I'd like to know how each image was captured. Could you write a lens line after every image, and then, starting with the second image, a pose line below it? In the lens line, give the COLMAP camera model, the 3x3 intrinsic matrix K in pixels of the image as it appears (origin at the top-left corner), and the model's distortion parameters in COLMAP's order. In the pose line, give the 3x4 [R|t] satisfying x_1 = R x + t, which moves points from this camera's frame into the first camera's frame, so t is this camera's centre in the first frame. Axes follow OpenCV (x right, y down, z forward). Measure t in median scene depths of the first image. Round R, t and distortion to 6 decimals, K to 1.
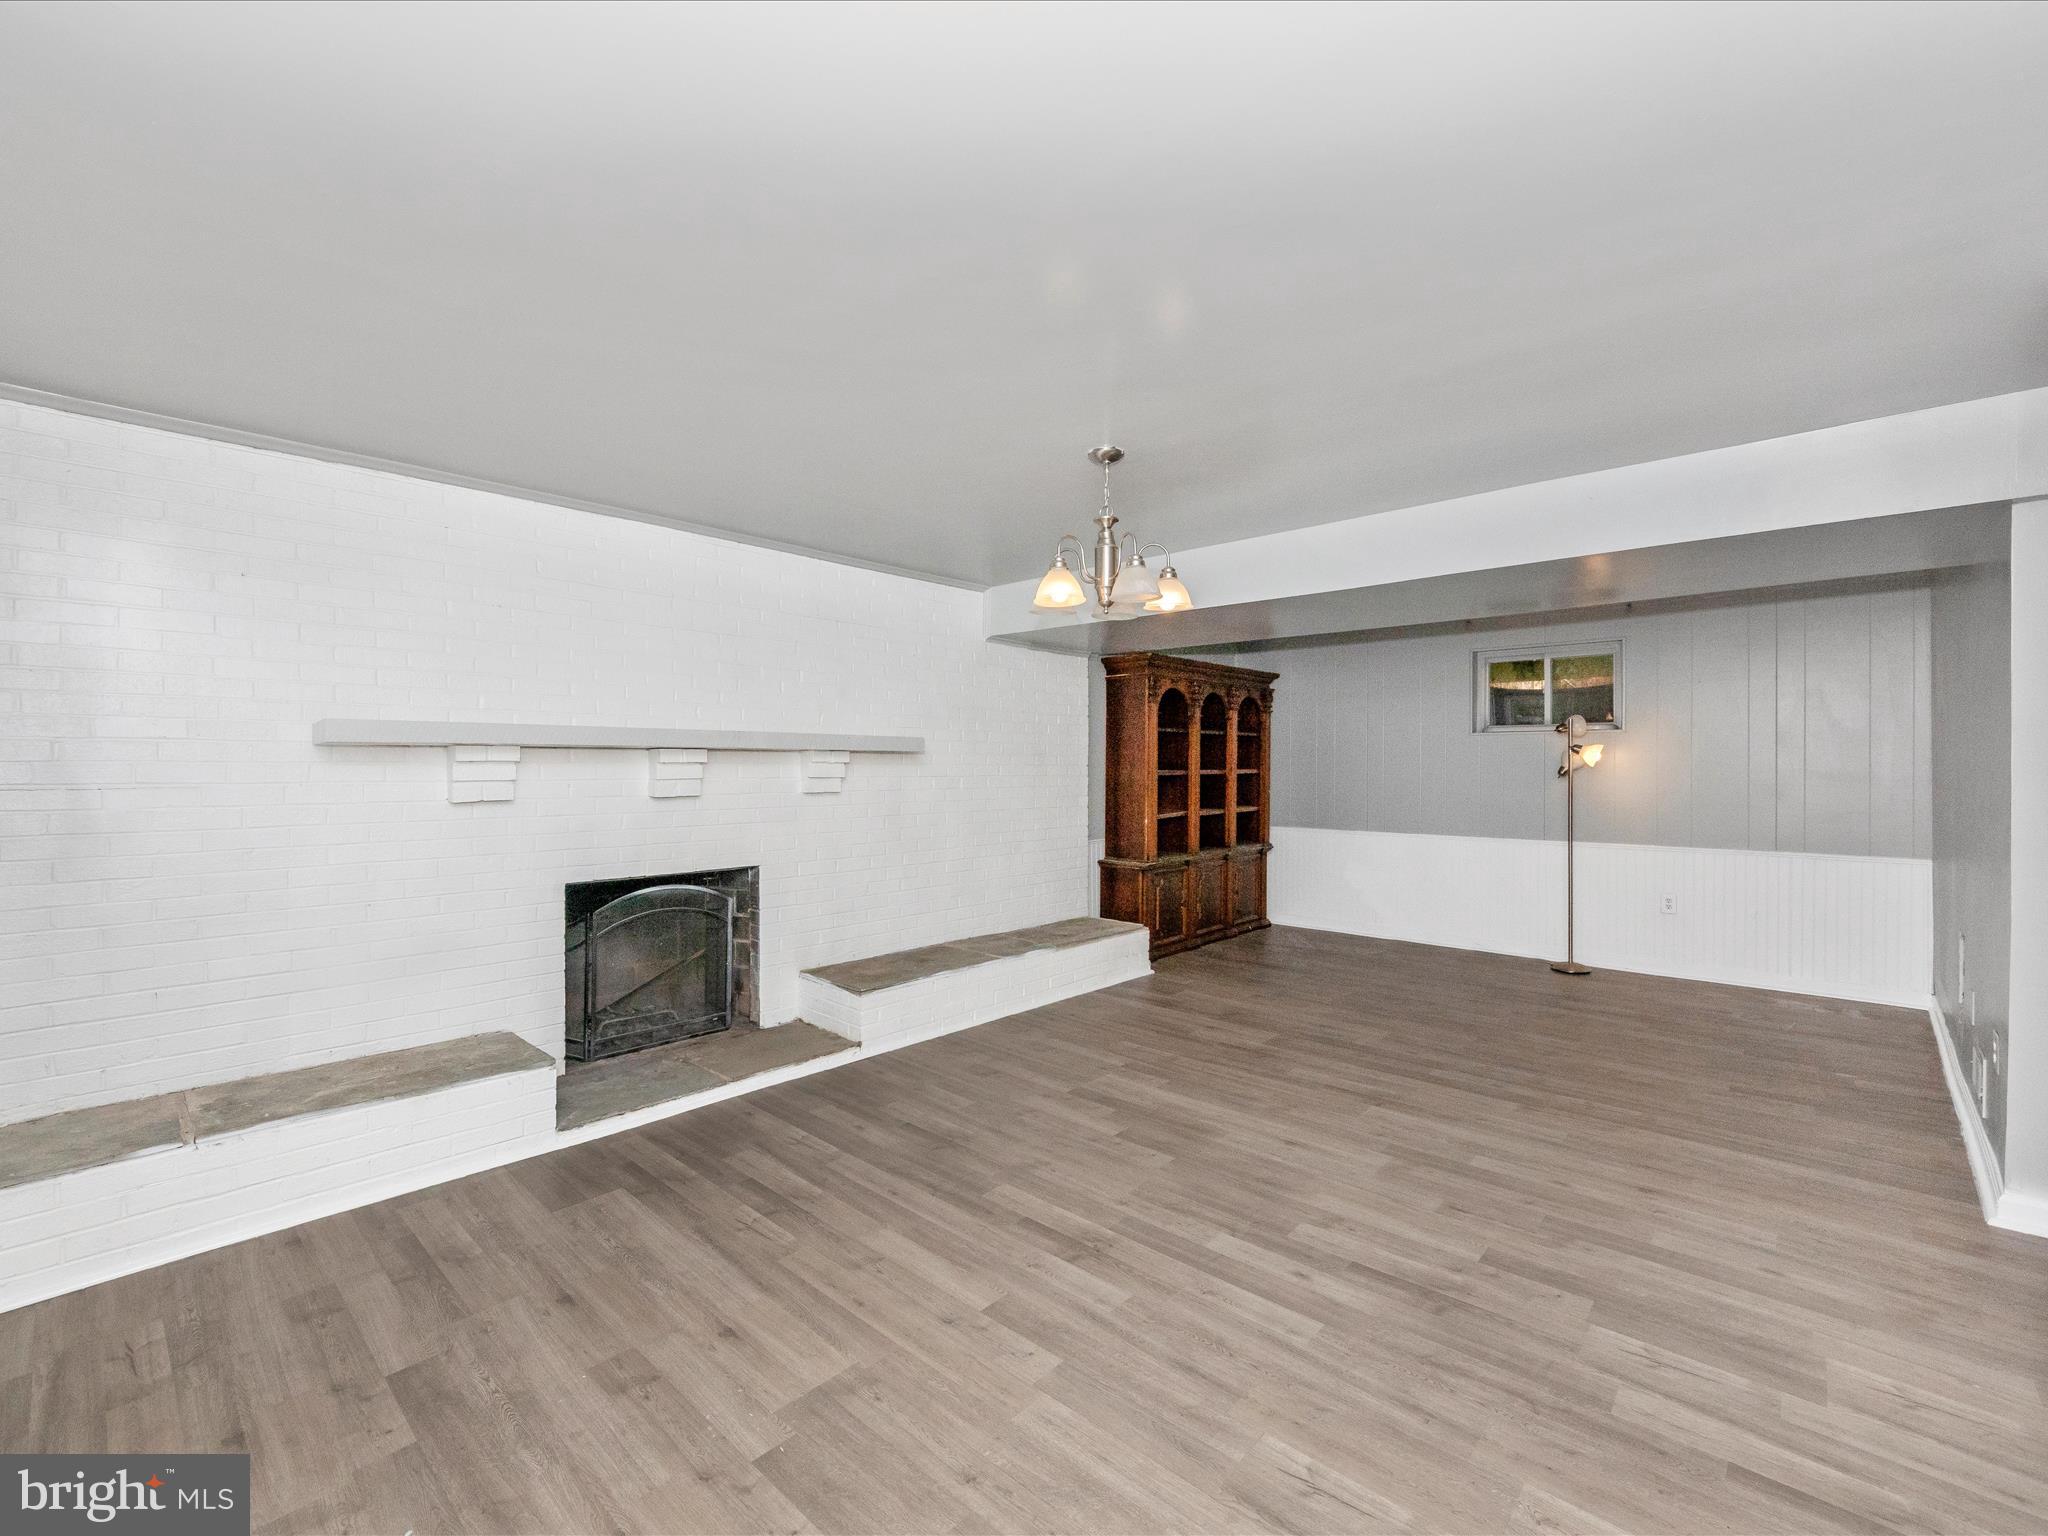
lens RADIAL K [[886.0, 0, 1031.8], [0, 886.0, 736.8], [0, 0, 1]] dist [0.000410, -0.000090]
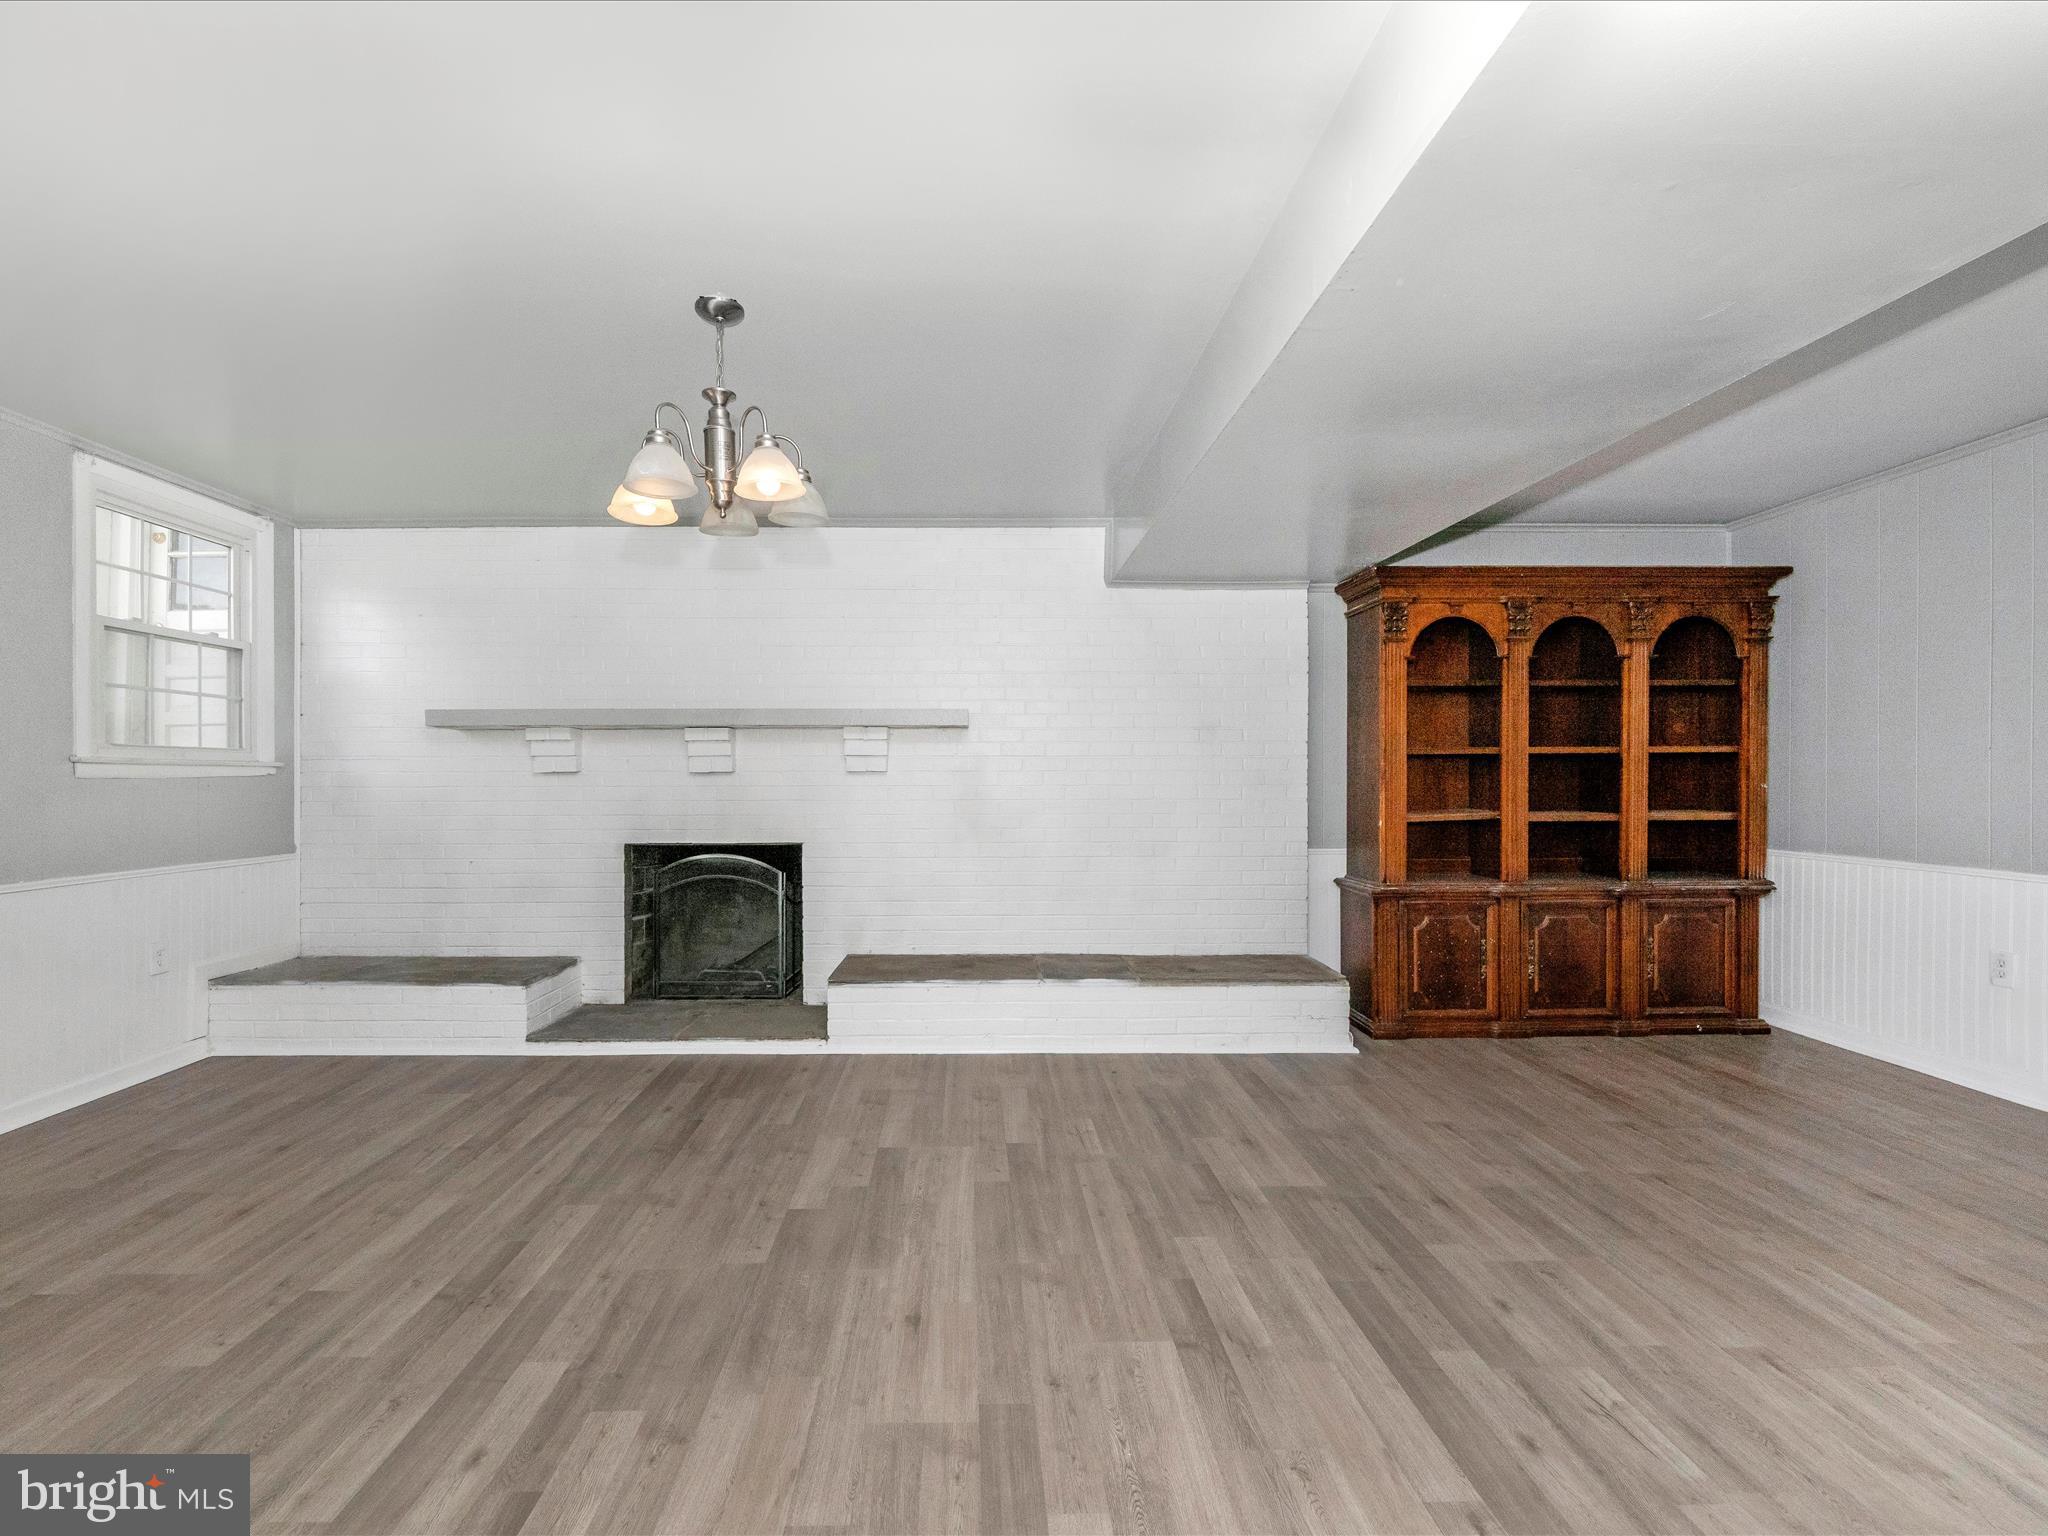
lens RADIAL K [[900.8, 0, 973.3], [0, 900.8, 773.5], [0, 0, 1]] dist [-0.001487, 0.000301]
pose [[0.683200, 0.002478, -0.730227, 0.571539], [0.025140, 0.999322, 0.026912, 0.044920], [0.729799, -0.036744, 0.682674, 0.451266]]
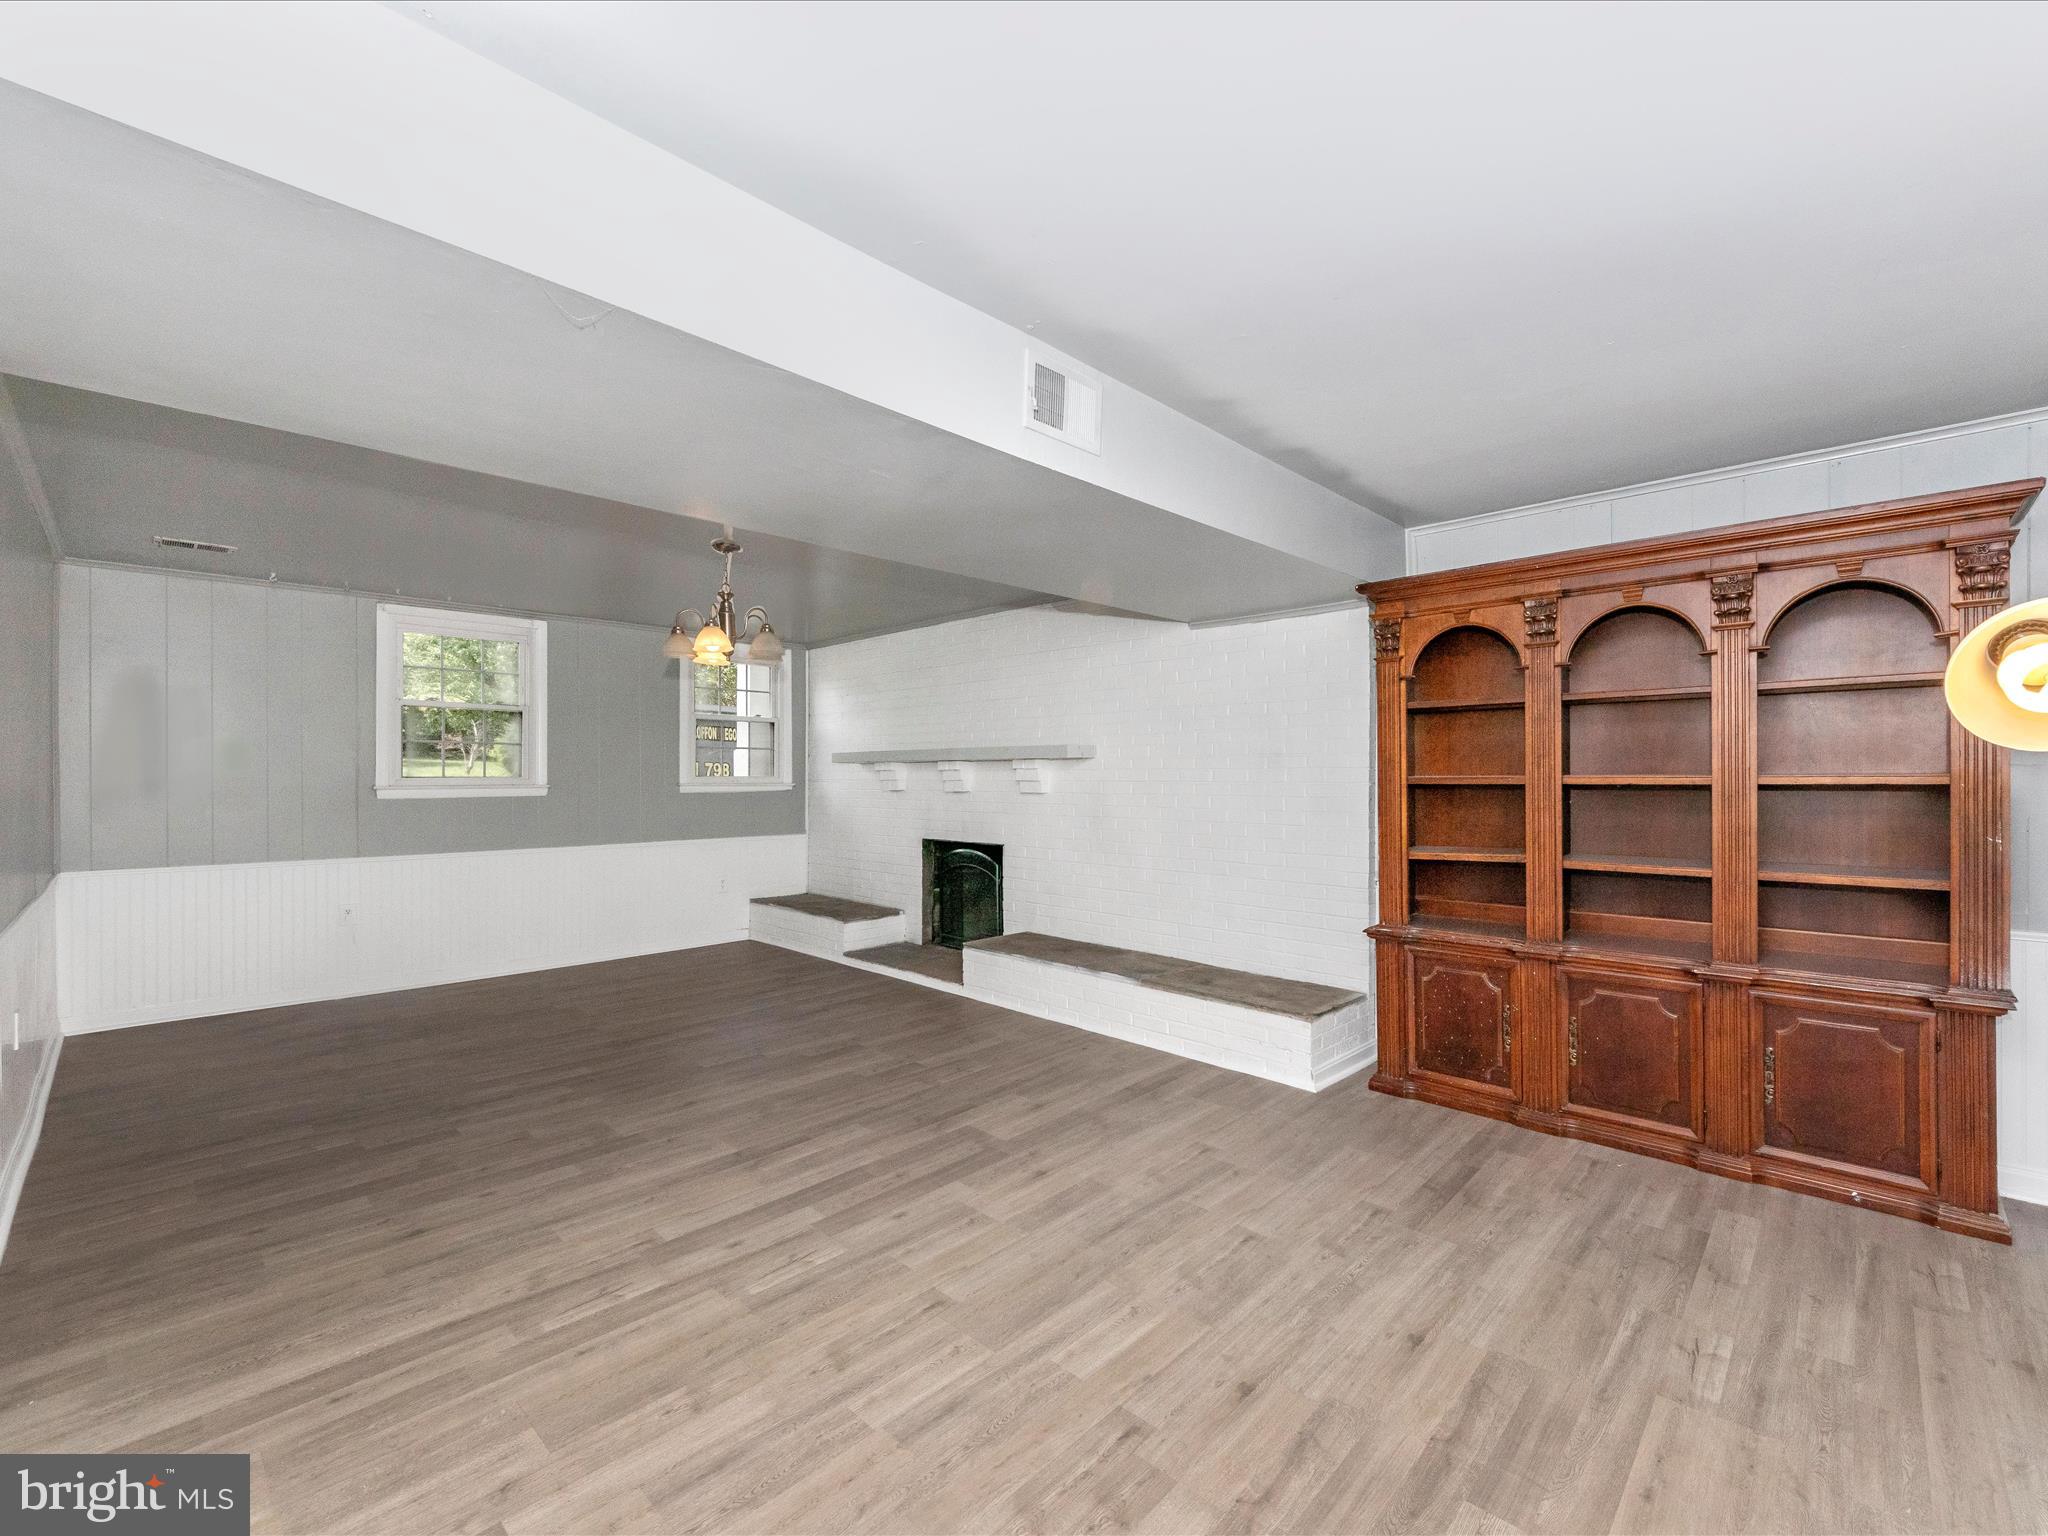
lens RADIAL K [[864.8, 0, 1036.8], [0, 864.8, 766.4], [0, 0, 1]] dist [-0.002249, -0.000887]
pose [[-0.028225, -0.009424, -0.999557, 1.019330], [0.033985, 0.999368, -0.010382, 0.041717], [0.999024, -0.034263, -0.027887, 1.093781]]
